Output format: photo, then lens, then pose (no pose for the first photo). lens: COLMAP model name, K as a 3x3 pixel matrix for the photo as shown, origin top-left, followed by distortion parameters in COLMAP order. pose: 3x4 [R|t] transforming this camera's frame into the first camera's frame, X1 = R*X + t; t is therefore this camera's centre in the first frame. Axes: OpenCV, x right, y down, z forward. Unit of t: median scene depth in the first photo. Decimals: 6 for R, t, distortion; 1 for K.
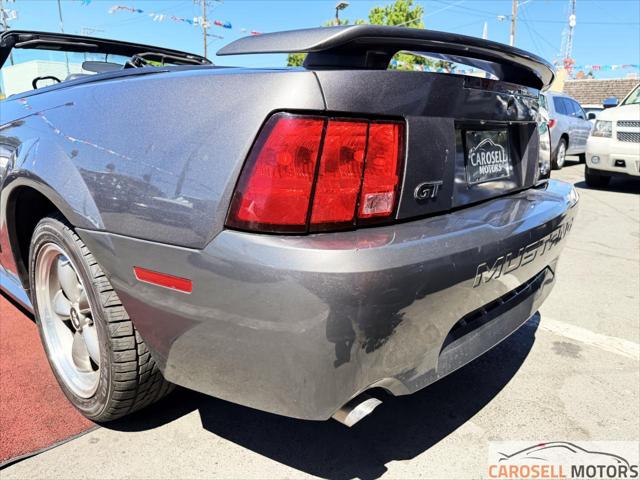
lens RADIAL K [[463.1, 0, 324.6], [0, 463.1, 239.4], [0, 0, 1]] dist [0.003954, -0.037607]
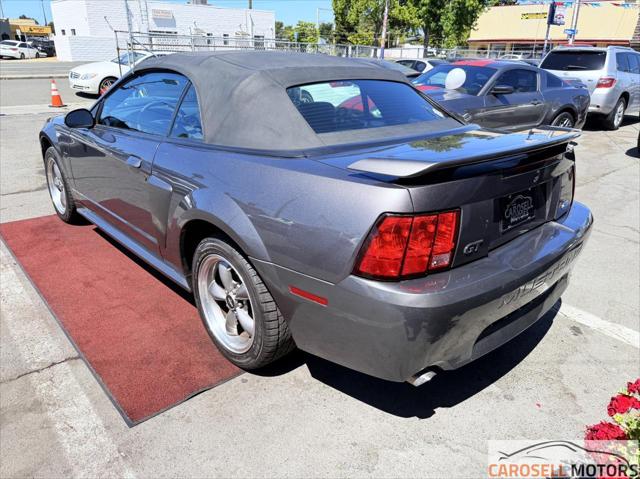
lens RADIAL K [[461.5, 0, 324.3], [0, 461.5, 236.8], [0, 0, 1]] dist [0.006327, -0.024144]
pose [[0.995184, 0.034474, -0.091763, -0.105395], [-0.022807, 0.991858, 0.125289, -0.249279], [0.095335, -0.122593, 0.987868, -0.460624]]
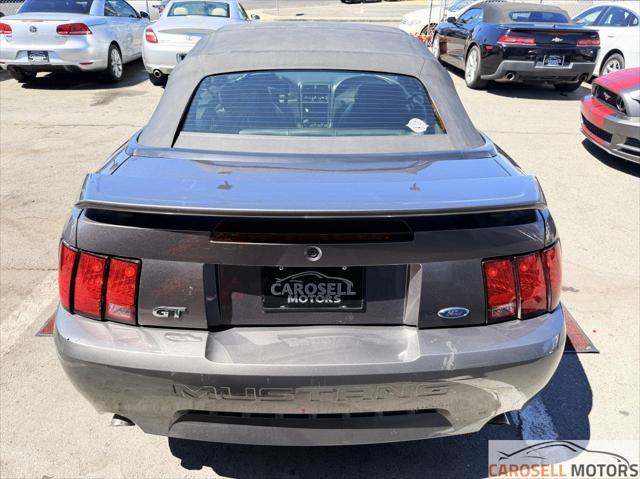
lens RADIAL K [[463.1, 0, 319.0], [0, 463.1, 235.9], [0, 0, 1]] dist [0.018320, -0.035490]
pose [[0.676885, 0.327563, -0.659188, 0.961544], [-0.170304, 0.940921, 0.292685, -0.563454], [0.716116, -0.085852, 0.692681, 0.327316]]
